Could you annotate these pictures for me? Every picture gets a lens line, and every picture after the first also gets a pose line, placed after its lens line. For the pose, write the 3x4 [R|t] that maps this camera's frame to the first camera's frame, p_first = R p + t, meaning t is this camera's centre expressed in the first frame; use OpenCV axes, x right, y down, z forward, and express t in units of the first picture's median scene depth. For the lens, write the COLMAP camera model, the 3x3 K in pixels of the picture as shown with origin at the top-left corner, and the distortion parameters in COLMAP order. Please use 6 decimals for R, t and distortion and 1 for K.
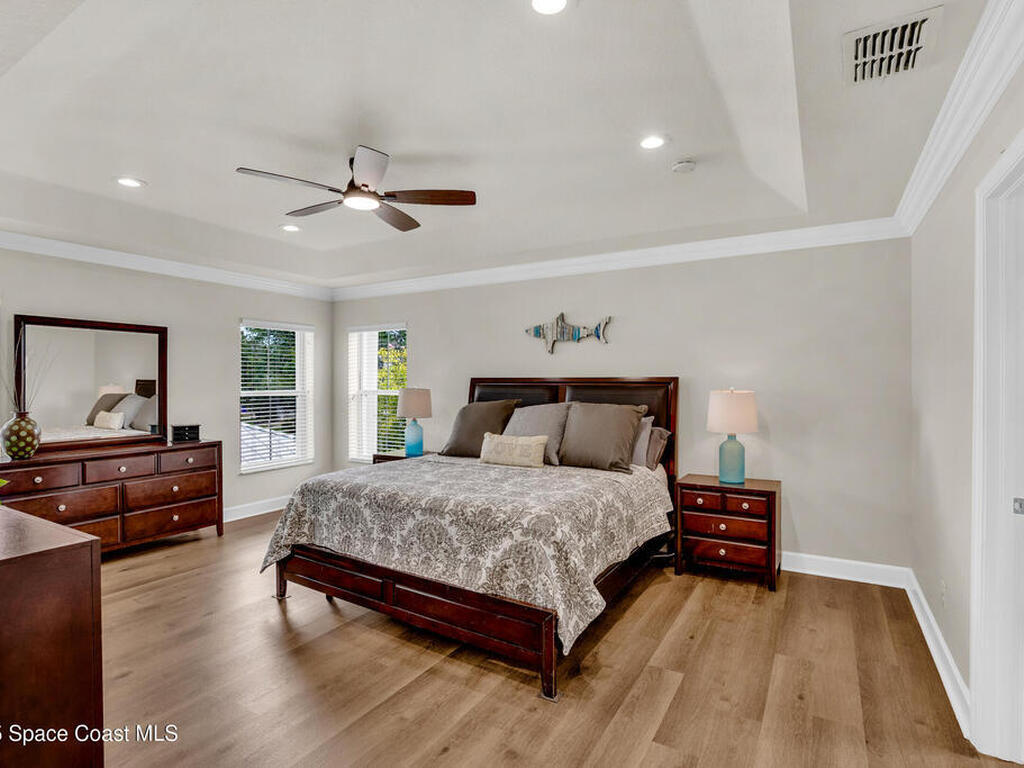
lens RADIAL K [[530.4, 0, 516.1], [0, 530.4, 380.9], [0, 0, 1]] dist [-0.045327, 0.013667]
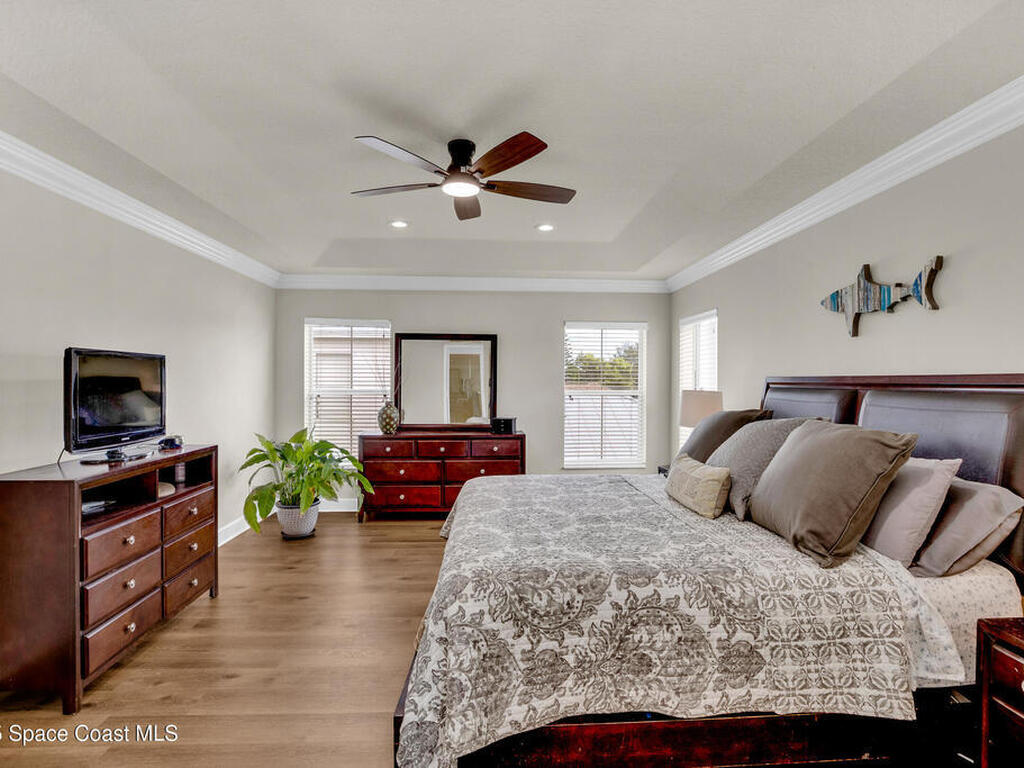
lens RADIAL K [[530.4, 0, 513.8], [0, 530.4, 380.5], [0, 0, 1]] dist [-0.045327, 0.013667]
pose [[0.553877, 0.003058, -0.832593, 0.365318], [-0.005022, 0.999987, 0.000332, 0.000658], [0.832584, 0.003998, 0.553885, 0.379064]]
